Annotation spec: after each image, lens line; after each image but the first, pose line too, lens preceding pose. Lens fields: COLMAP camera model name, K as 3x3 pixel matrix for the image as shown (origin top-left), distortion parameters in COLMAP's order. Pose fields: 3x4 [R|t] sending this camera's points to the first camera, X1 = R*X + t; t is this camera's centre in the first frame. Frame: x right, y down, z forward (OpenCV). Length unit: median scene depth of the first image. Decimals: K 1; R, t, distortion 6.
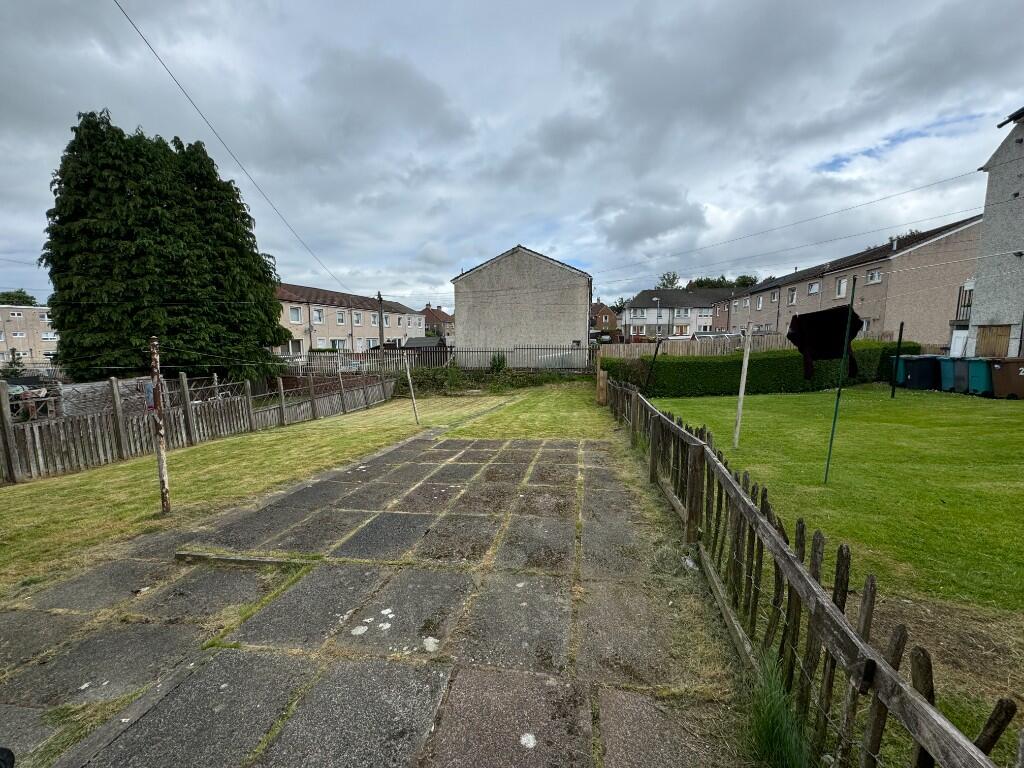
lens RADIAL K [[406.4, 0, 510.2], [0, 406.4, 382.8], [0, 0, 1]] dist [-0.000383, -0.000386]
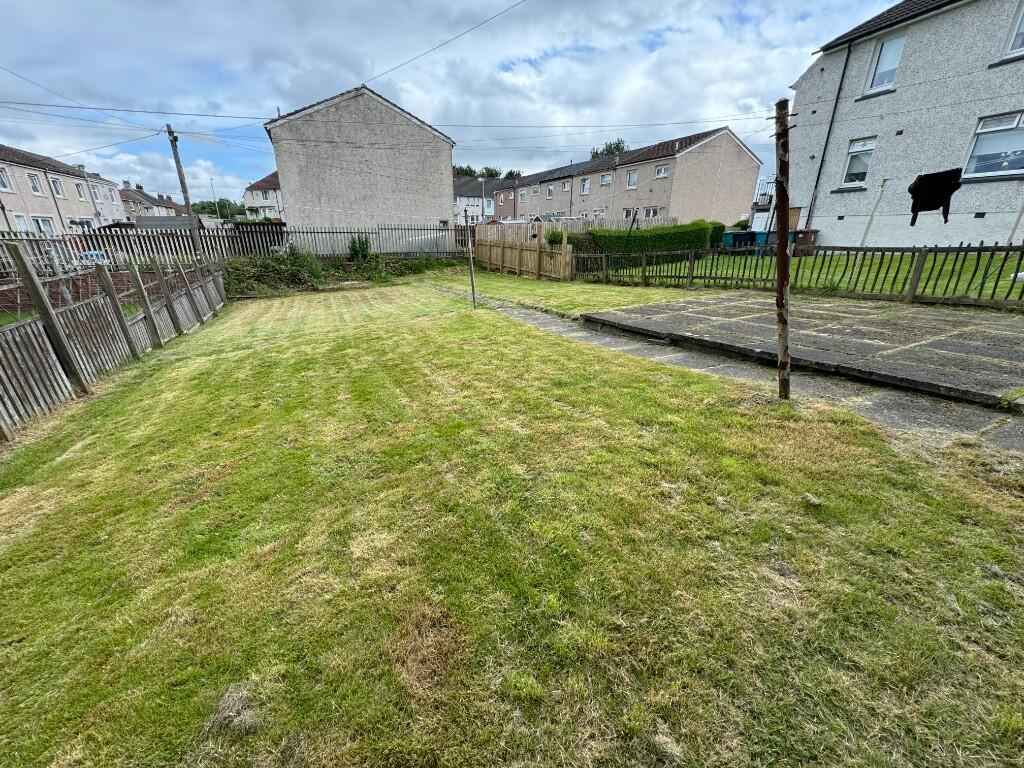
lens RADIAL K [[406.4, 0, 510.2], [0, 406.4, 382.8], [0, 0, 1]] dist [-0.000383, -0.000386]
pose [[0.813552, -0.193738, 0.548269, -0.287395], [0.053295, 0.963740, 0.261469, 0.016122], [-0.579045, -0.183499, 0.794377, 0.133745]]
